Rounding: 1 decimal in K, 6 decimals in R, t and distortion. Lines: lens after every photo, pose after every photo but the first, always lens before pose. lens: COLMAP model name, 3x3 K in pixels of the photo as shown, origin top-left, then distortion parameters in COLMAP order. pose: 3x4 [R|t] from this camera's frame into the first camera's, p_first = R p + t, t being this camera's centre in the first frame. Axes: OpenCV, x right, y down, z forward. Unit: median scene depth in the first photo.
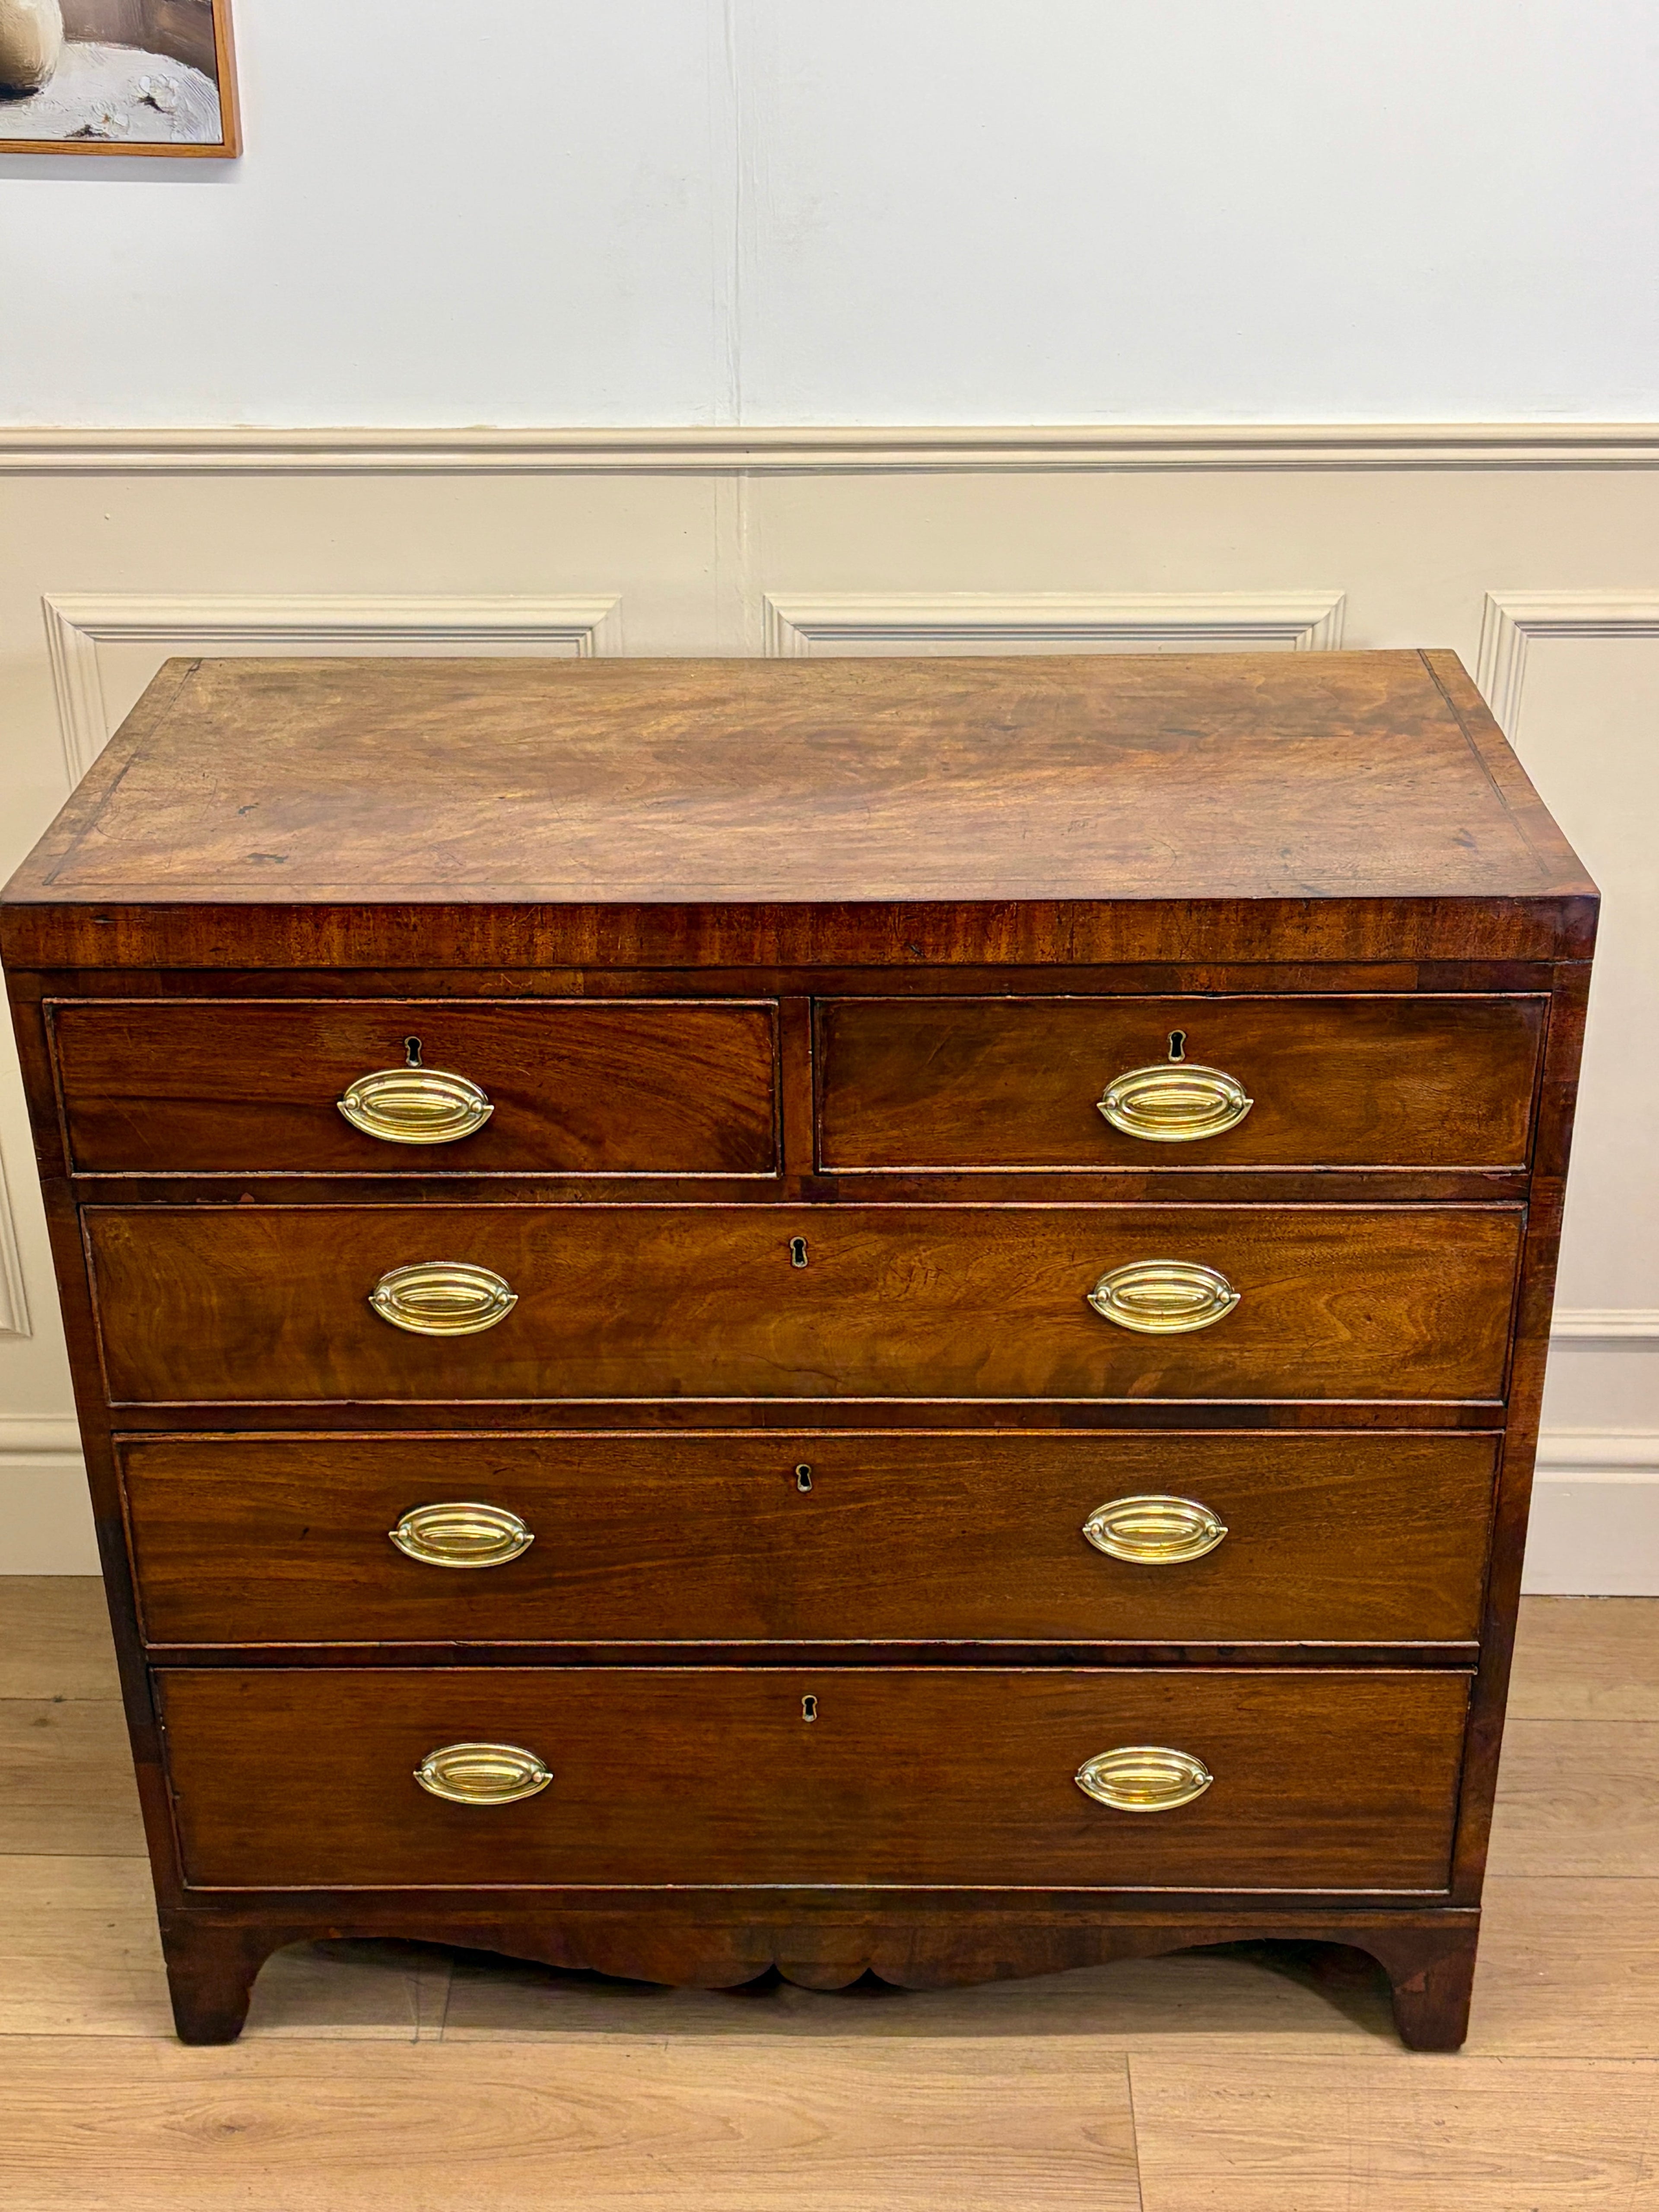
lens RADIAL K [[2906.4, 0, 829.5], [0, 2906.4, 1106.0], [0, 0, 1]] dist [0.192214, -0.028463]
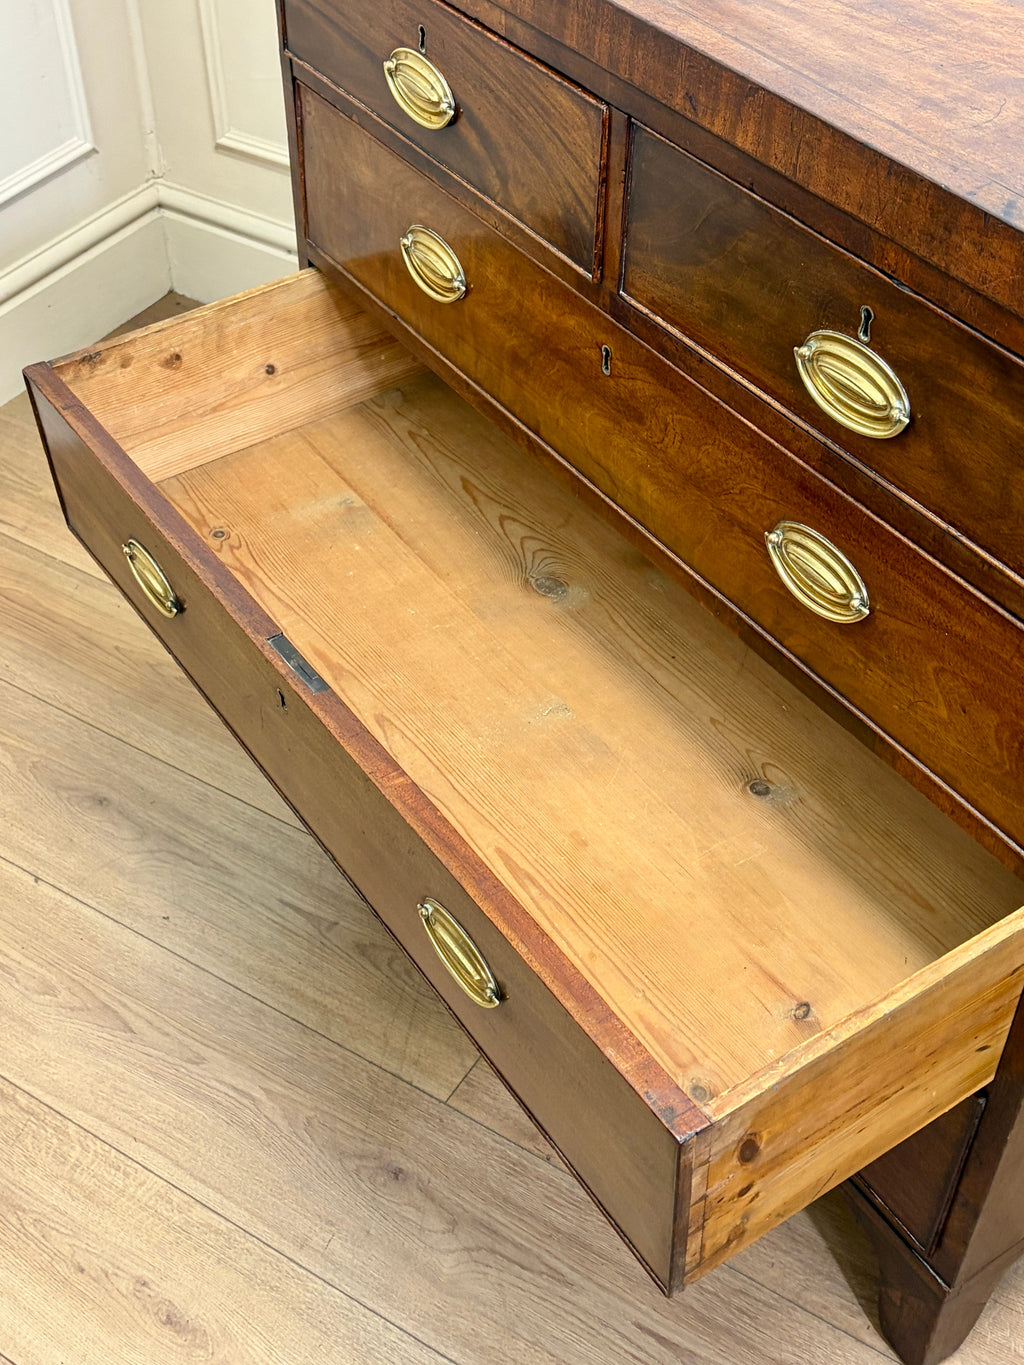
lens RADIAL K [[1719.2, 0, 512.0], [0, 1719.2, 682.5], [0, 0, 1]] dist [0.185897, -0.670993]
pose [[0.565571, 0.568272, -0.597659, 0.435227], [-0.384814, 0.822815, 0.418204, -0.110511], [0.729416, -0.006536, 0.684039, 0.539360]]
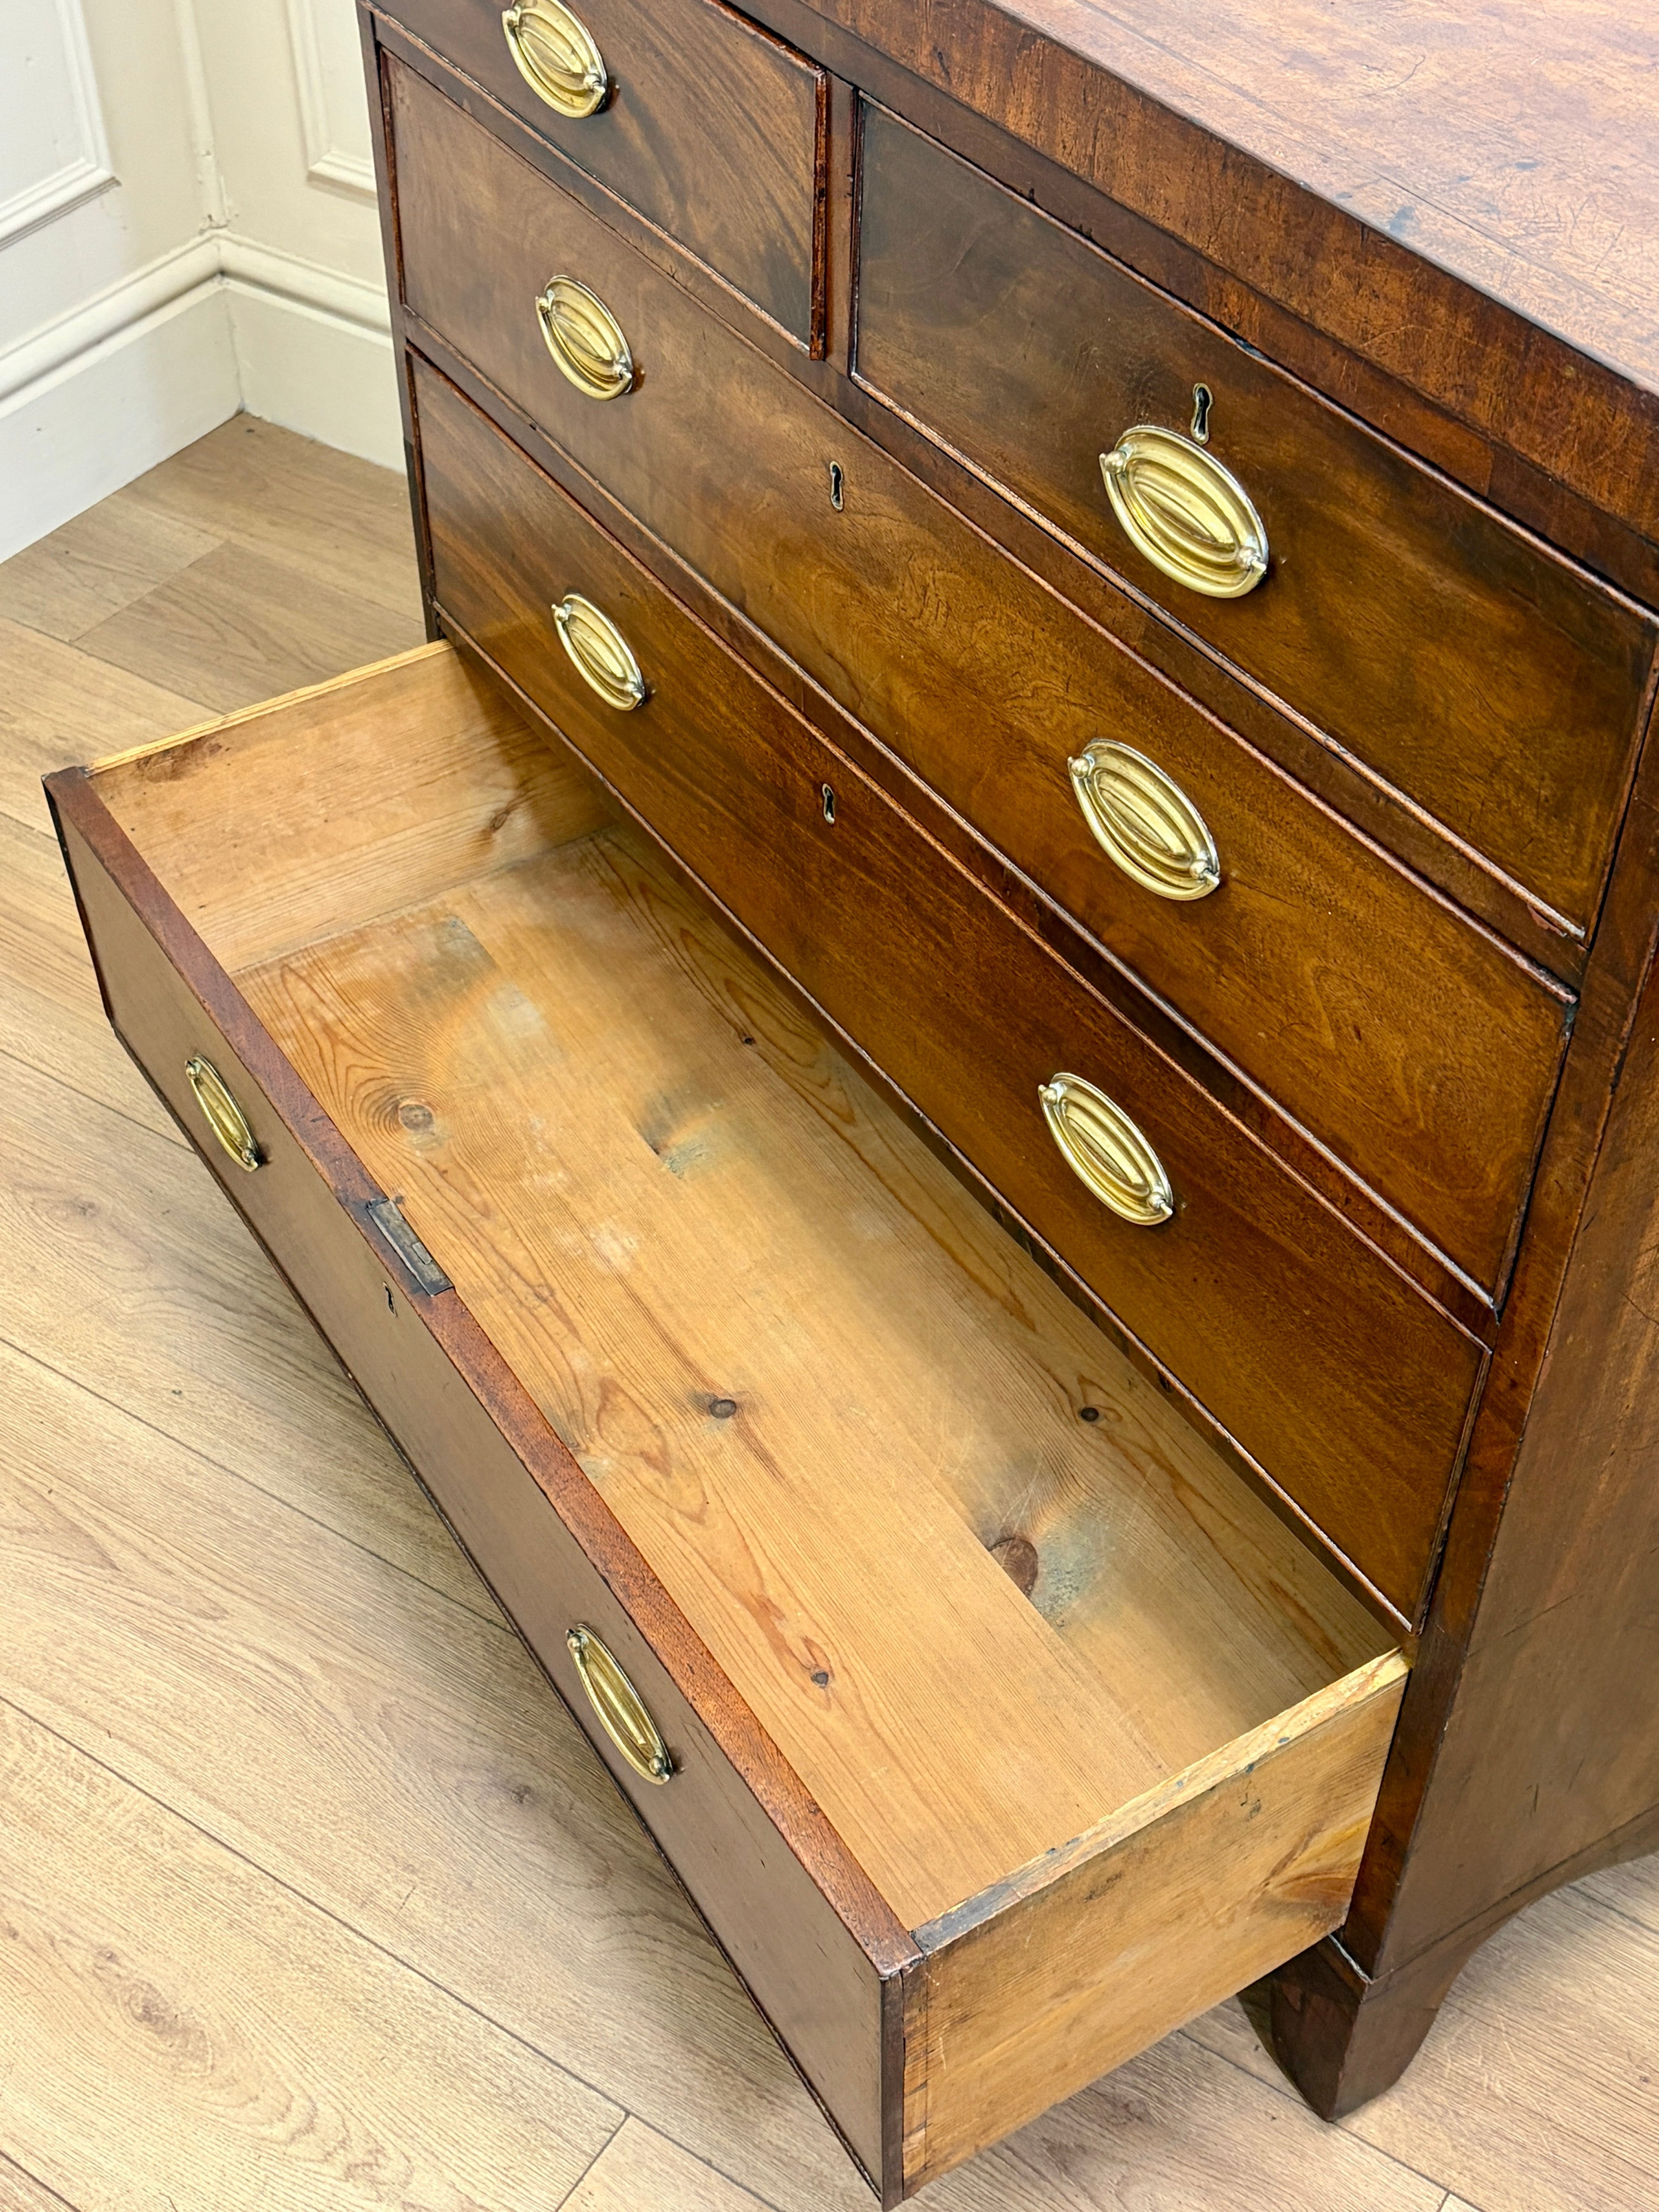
lens RADIAL K [[2783.6, 0, 822.9], [0, 2783.6, 1111.3], [0, 0, 1]] dist [0.193249, -0.706182]
pose [[0.547054, 0.581110, -0.602531, 0.480948], [-0.390873, 0.813825, 0.430008, -0.115124], [0.740236, 0.000276, 0.672347, 0.564409]]
